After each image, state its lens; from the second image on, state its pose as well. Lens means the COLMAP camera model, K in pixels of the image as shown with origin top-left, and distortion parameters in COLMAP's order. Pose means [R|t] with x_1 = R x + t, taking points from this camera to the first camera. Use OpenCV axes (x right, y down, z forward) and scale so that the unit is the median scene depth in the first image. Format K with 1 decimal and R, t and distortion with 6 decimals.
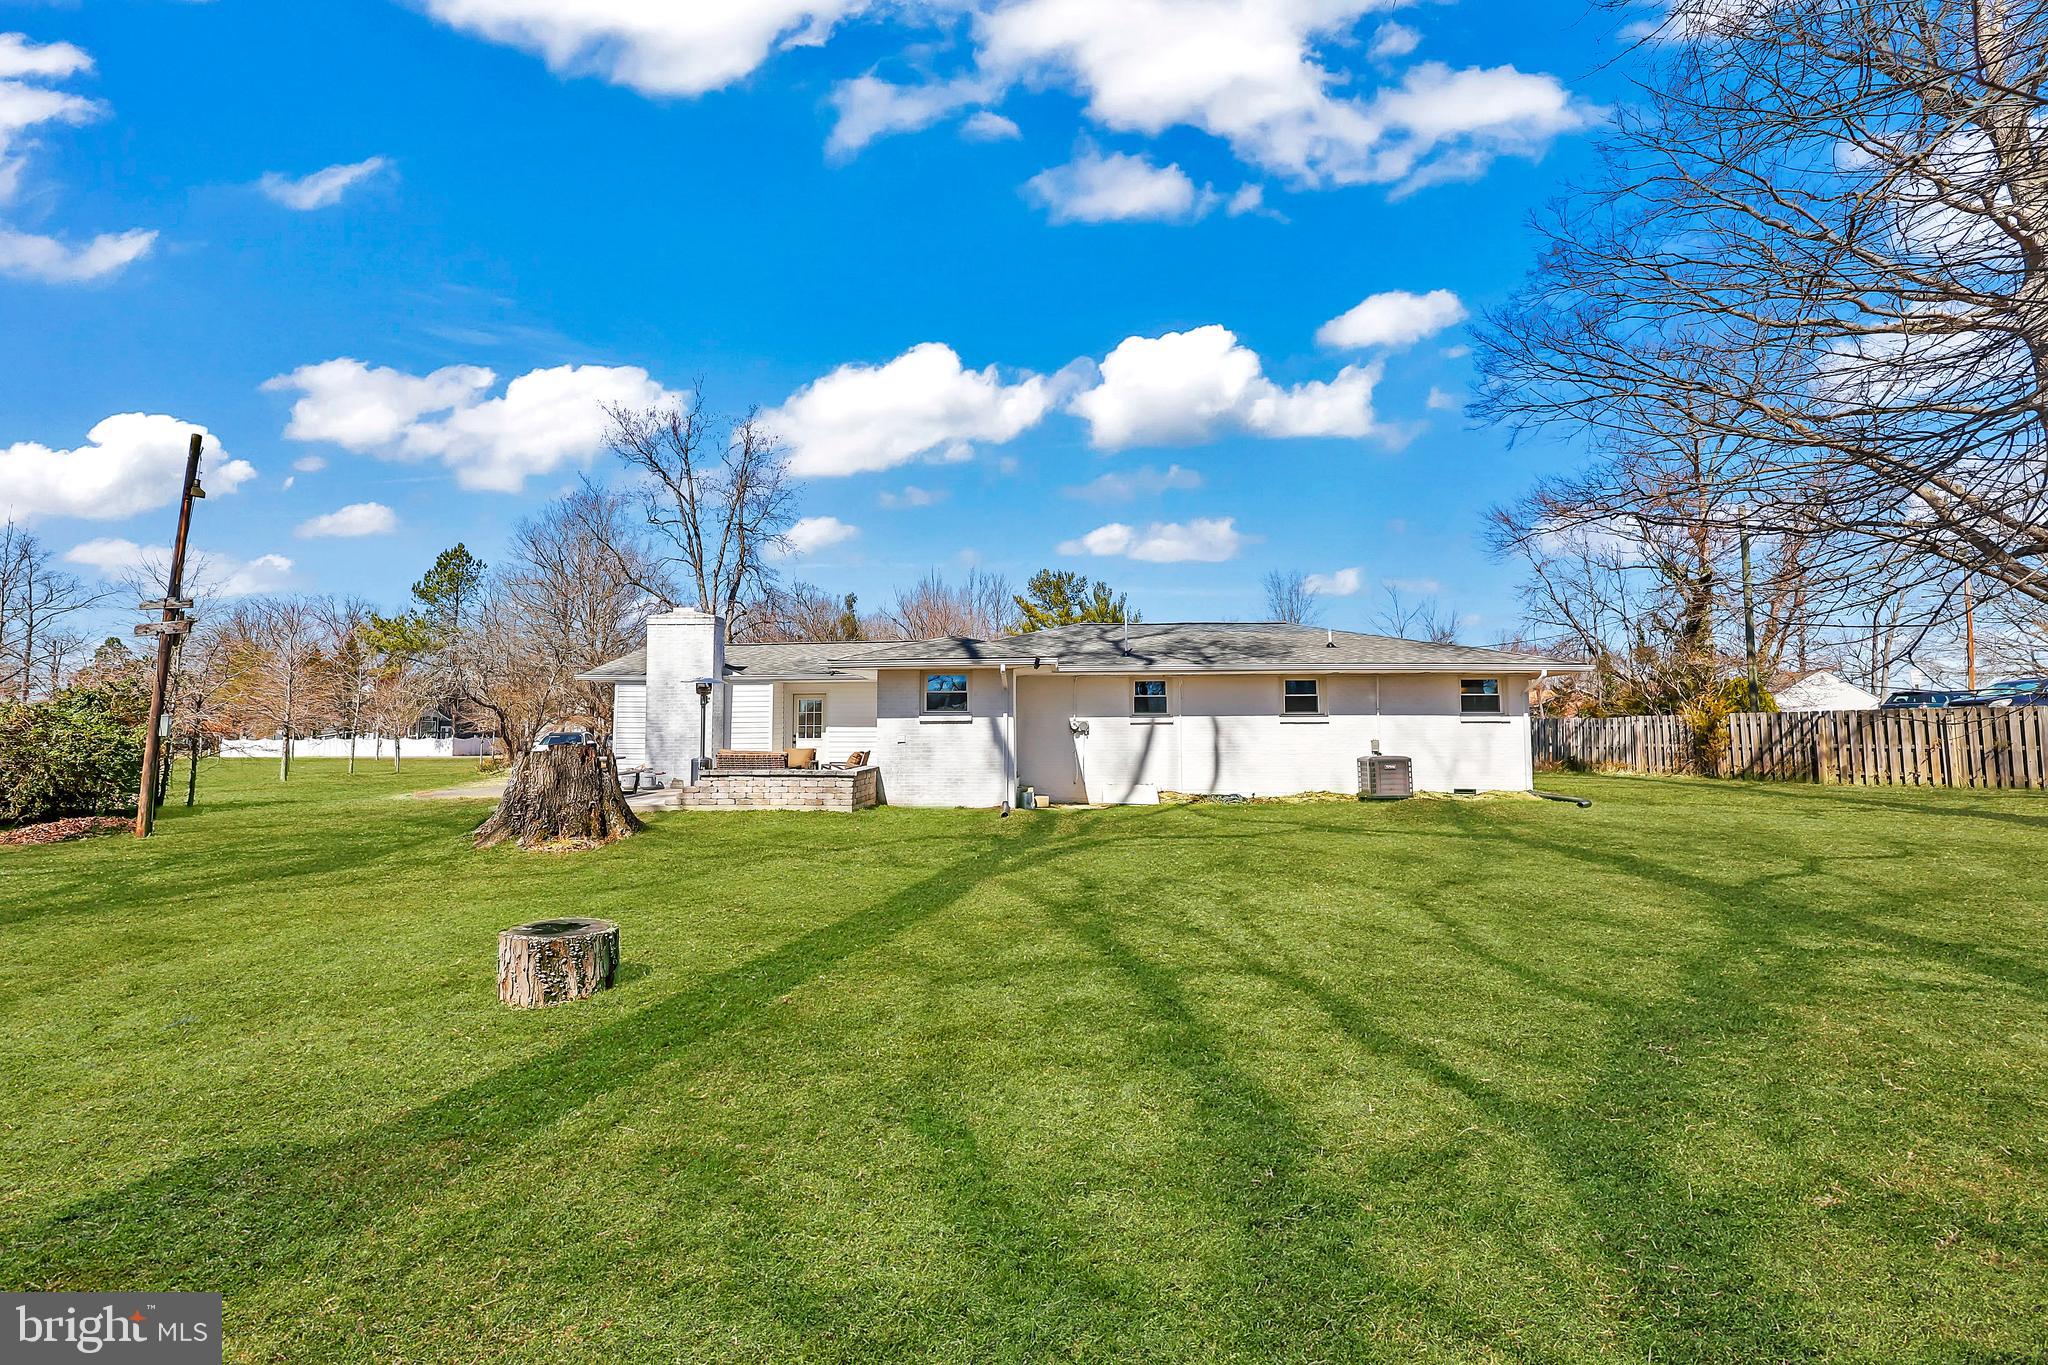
lens RADIAL K [[845.2, 0, 1024.0], [0, 845.2, 682.5], [0, 0, 1]] dist [-0.001601, -0.000098]
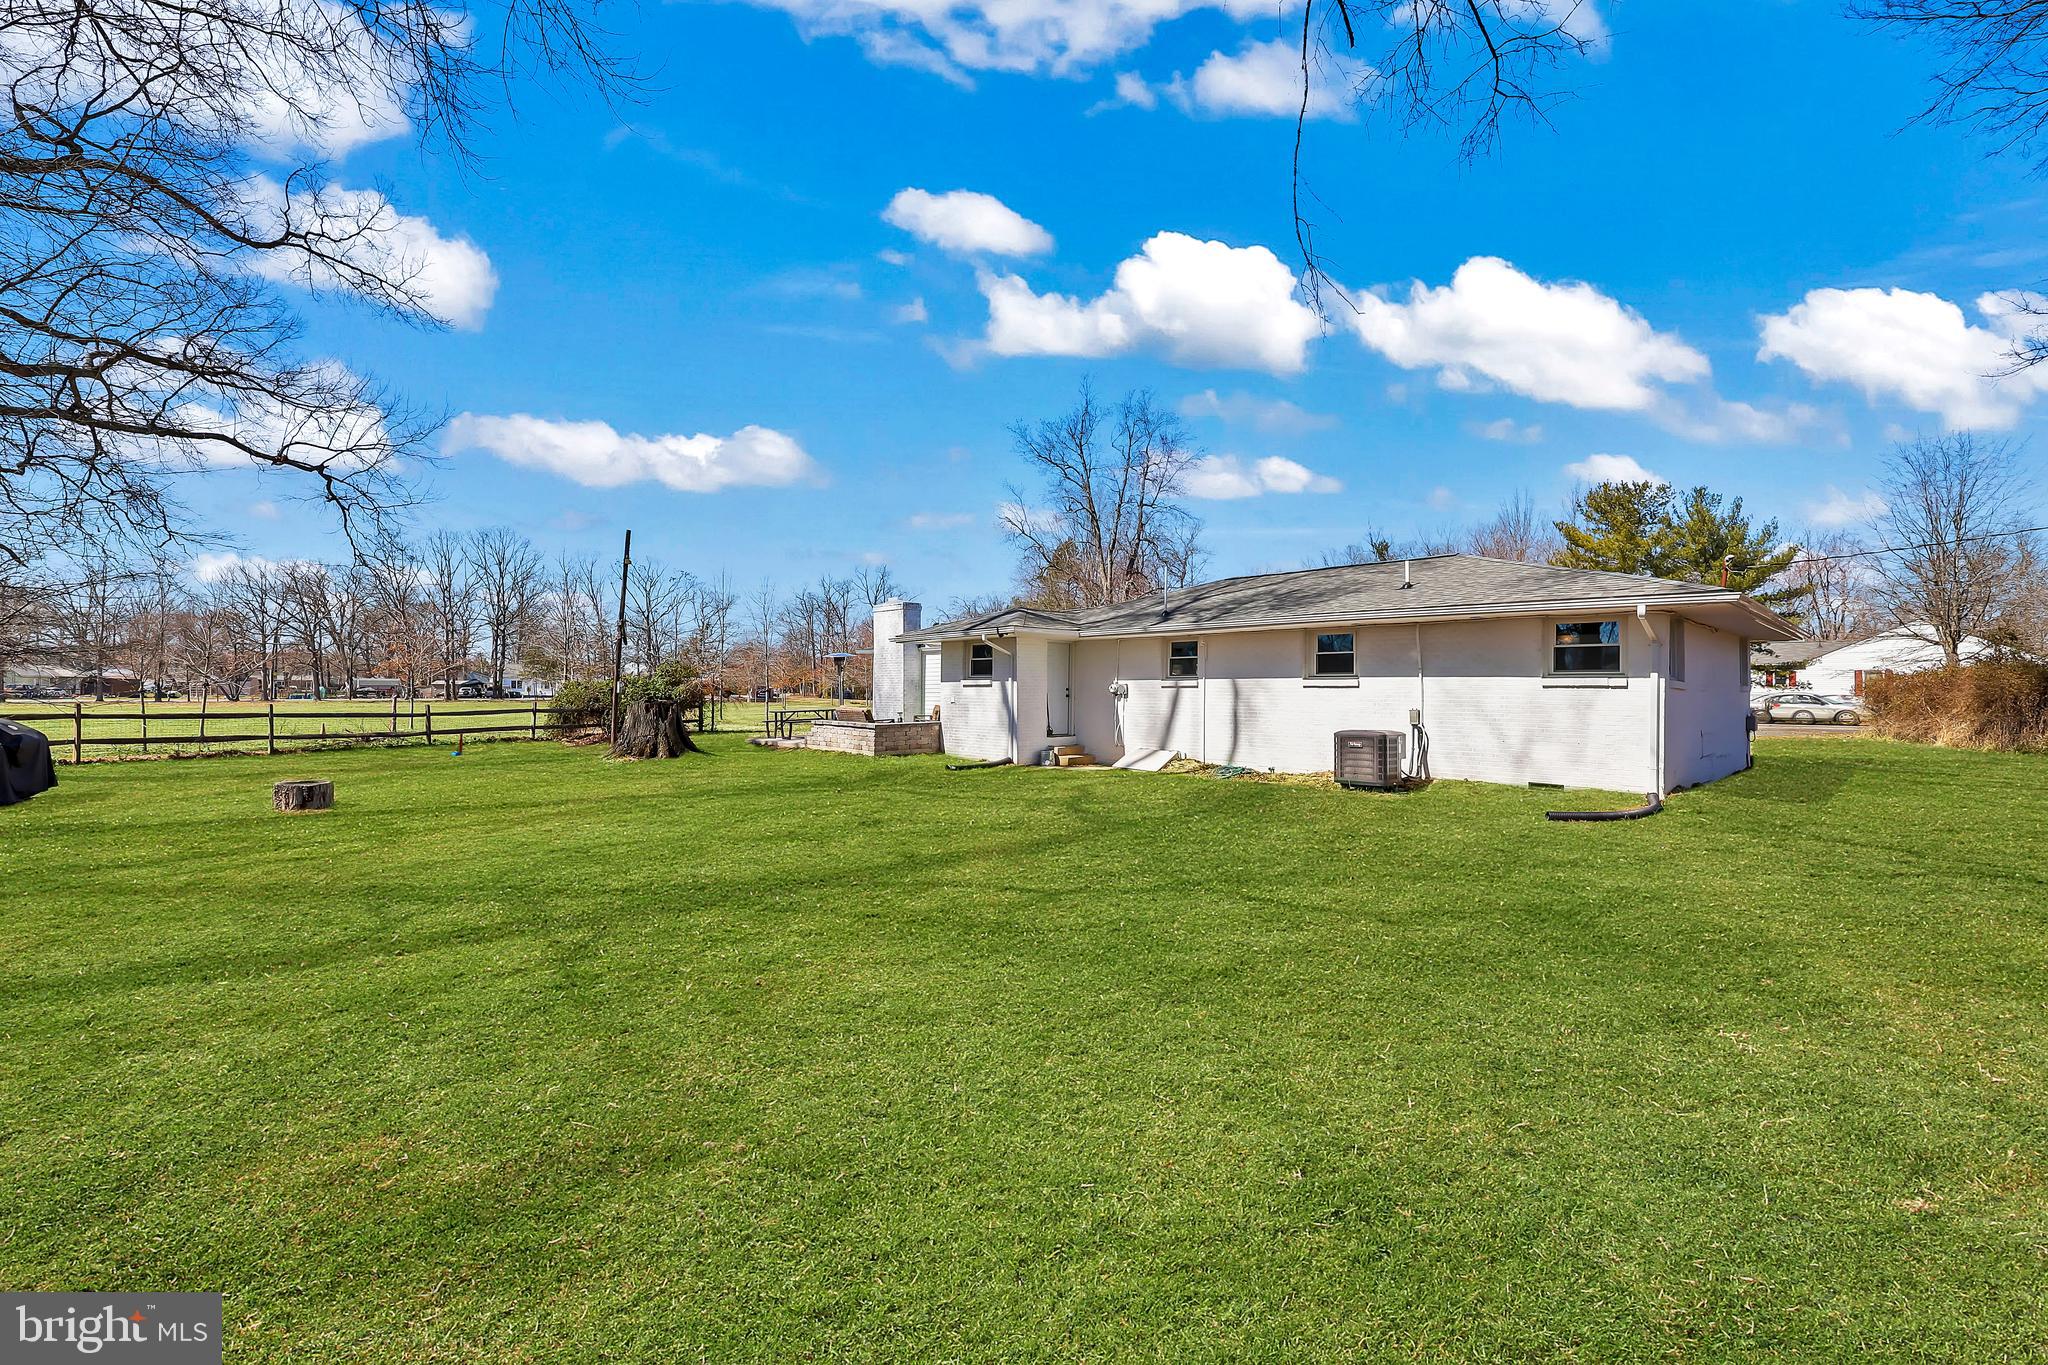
lens RADIAL K [[845.2, 0, 1024.0], [0, 845.2, 682.5], [0, 0, 1]] dist [-0.001601, -0.000098]
pose [[0.704704, -0.000795, -0.709501, 0.696665], [0.039167, 0.998518, 0.037783, 0.001152], [0.708419, -0.054415, 0.703691, 0.215643]]
